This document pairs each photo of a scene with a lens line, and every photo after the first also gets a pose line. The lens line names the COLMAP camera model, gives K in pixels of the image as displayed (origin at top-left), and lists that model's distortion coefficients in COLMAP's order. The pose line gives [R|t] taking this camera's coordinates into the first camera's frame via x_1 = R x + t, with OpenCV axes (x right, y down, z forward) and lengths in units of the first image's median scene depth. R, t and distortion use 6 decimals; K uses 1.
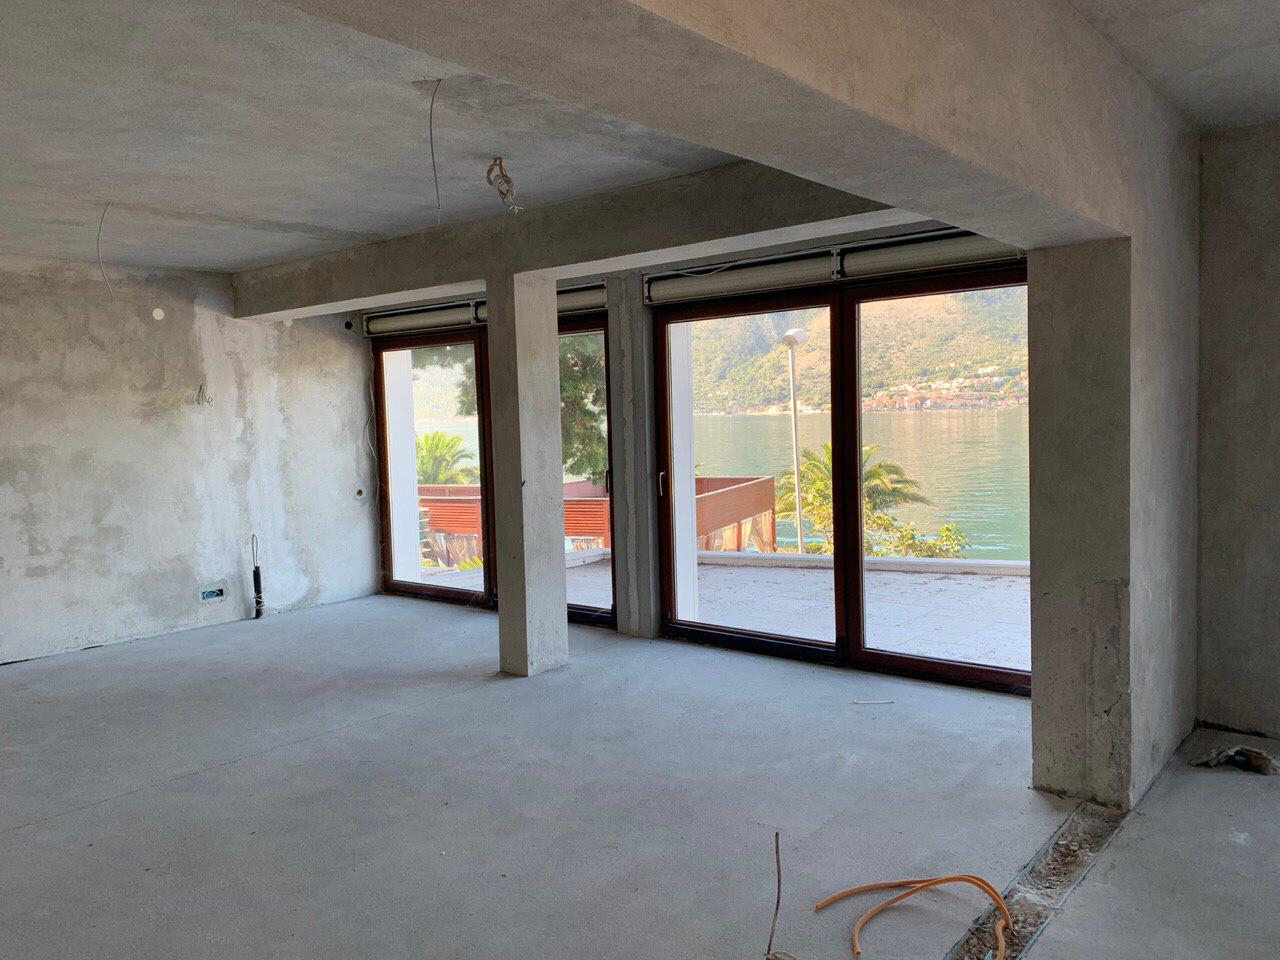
lens RADIAL K [[972.9, 0, 634.2], [0, 972.9, 473.2], [0, 0, 1]] dist [0.053674, -0.049194]
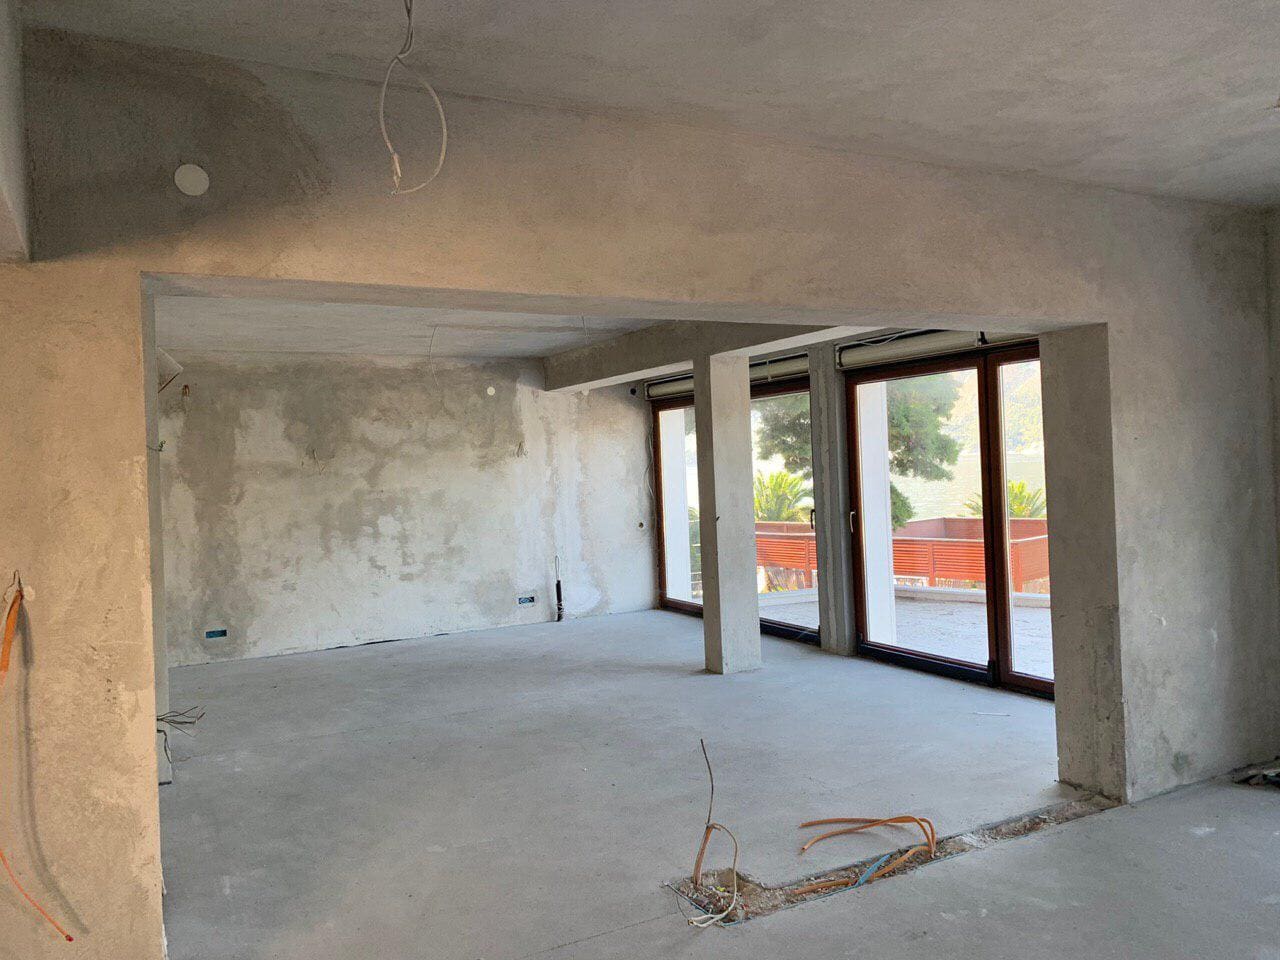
lens RADIAL K [[979.8, 0, 636.3], [0, 979.8, 463.7], [0, 0, 1]] dist [0.067357, -0.062565]
pose [[0.925907, -0.007194, -0.377684, 0.262481], [-0.011131, 0.998865, -0.046313, -0.000741], [0.377588, 0.047085, 0.924776, -0.214197]]
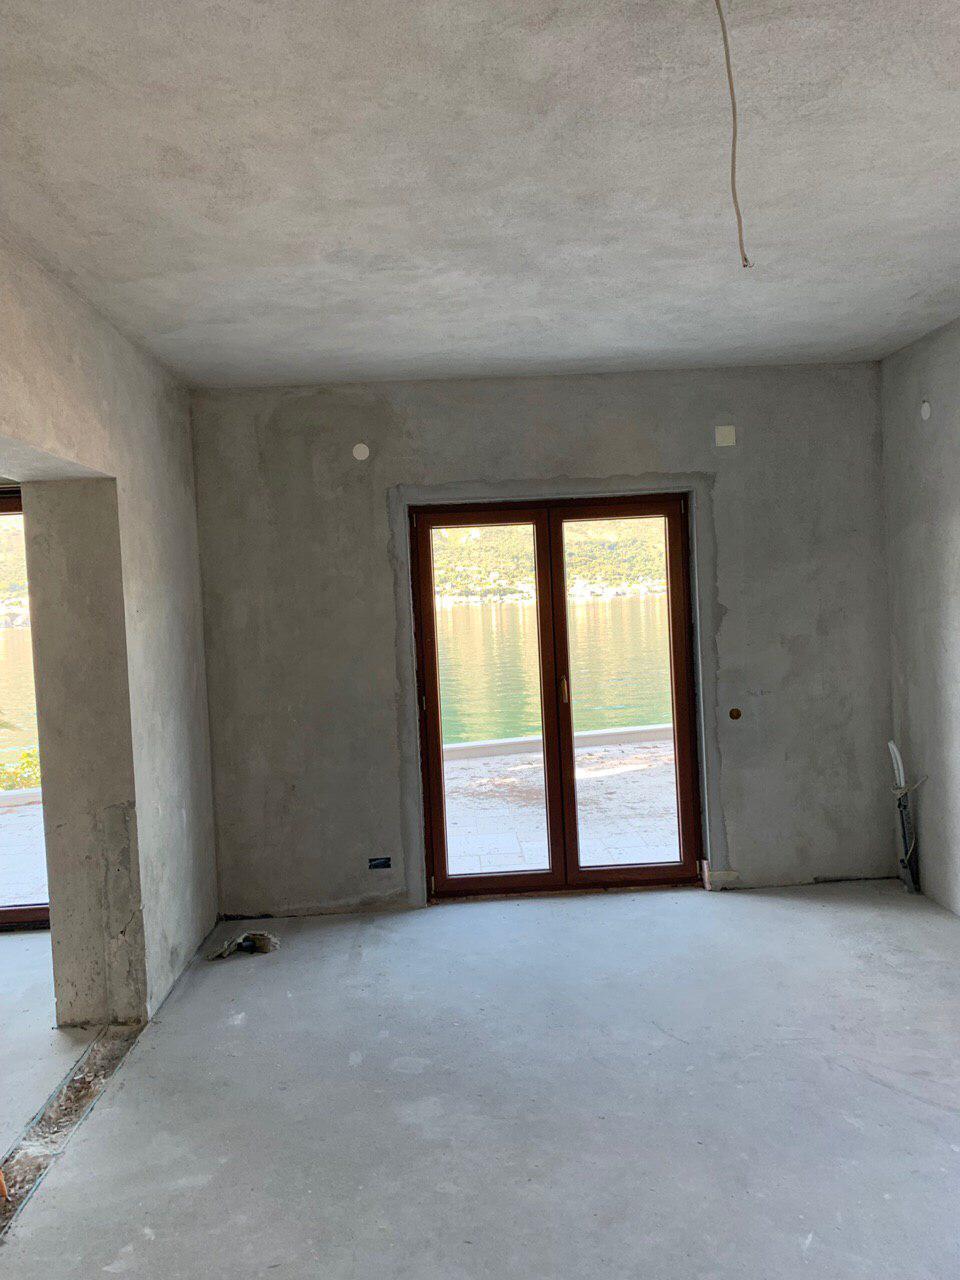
lens RADIAL K [[972.9, 0, 474.4], [0, 972.9, 637.3], [0, 0, 1]] dist [0.053674, -0.049194]
pose [[0.748988, -0.033885, 0.661717, 0.054912], [0.068046, 0.997345, -0.025948, -0.008968], [-0.659081, 0.064462, 0.749305, -0.022304]]
